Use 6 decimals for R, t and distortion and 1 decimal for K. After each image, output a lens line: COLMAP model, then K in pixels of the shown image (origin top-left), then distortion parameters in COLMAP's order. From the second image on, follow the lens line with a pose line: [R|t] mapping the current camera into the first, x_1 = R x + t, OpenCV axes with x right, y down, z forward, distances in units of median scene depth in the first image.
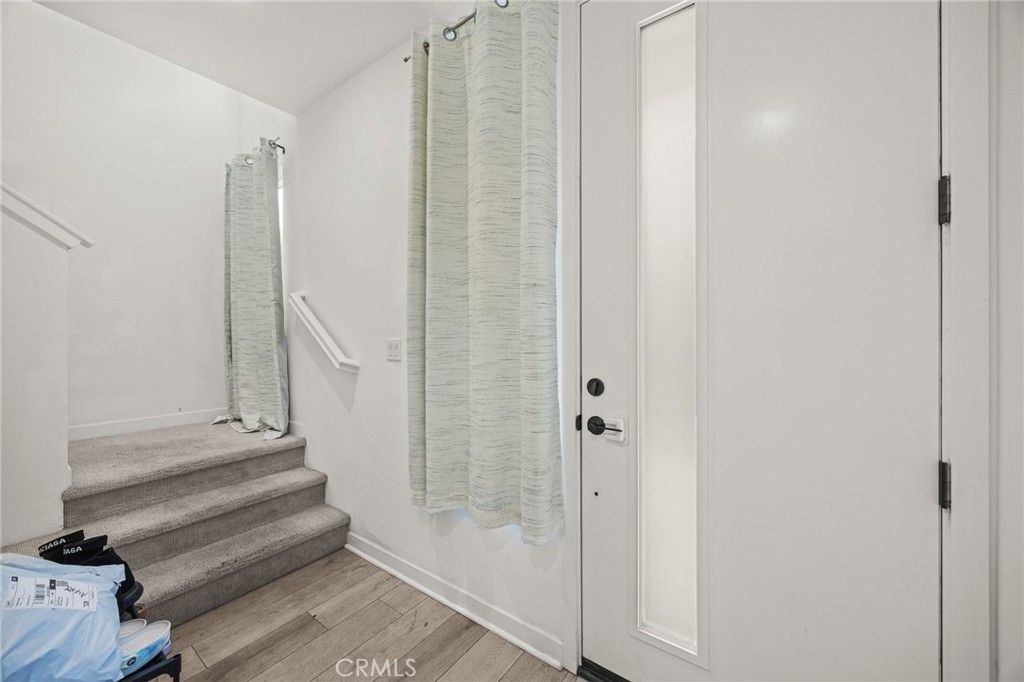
lens RADIAL K [[393.1, 0, 514.8], [0, 393.1, 336.2], [0, 0, 1]] dist [-0.003354, -0.000120]
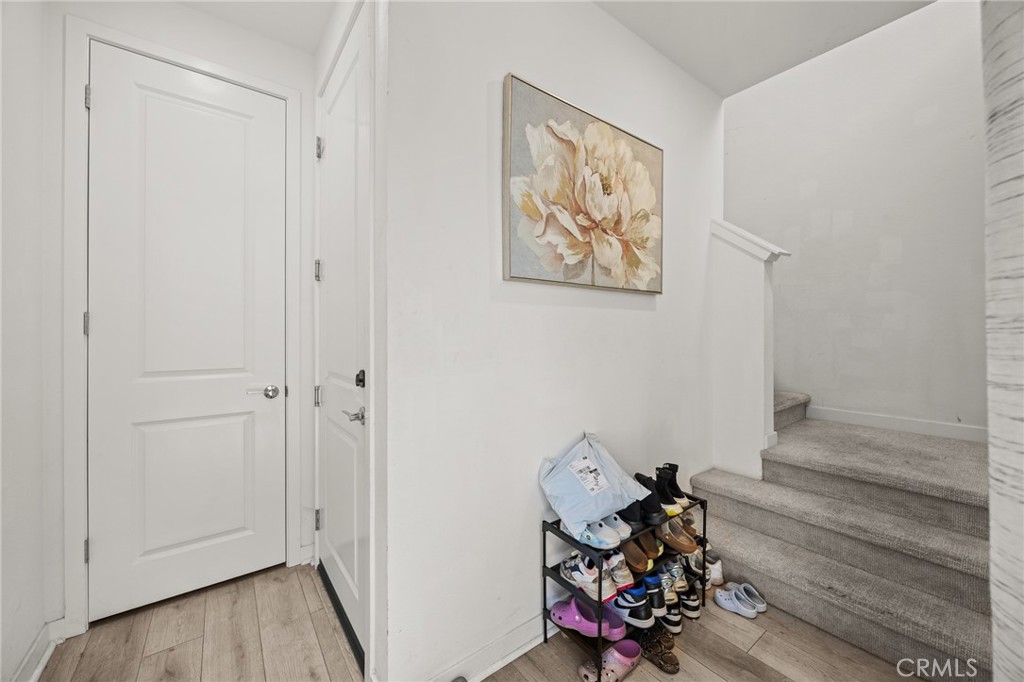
lens RADIAL K [[393.1, 0, 514.8], [0, 393.1, 336.2], [0, 0, 1]] dist [-0.003354, -0.000120]
pose [[-0.299882, 0.008739, -0.953936, 0.266041], [0.004809, 0.999959, 0.007649, 0.007137], [0.953964, -0.002293, -0.299911, 0.529172]]
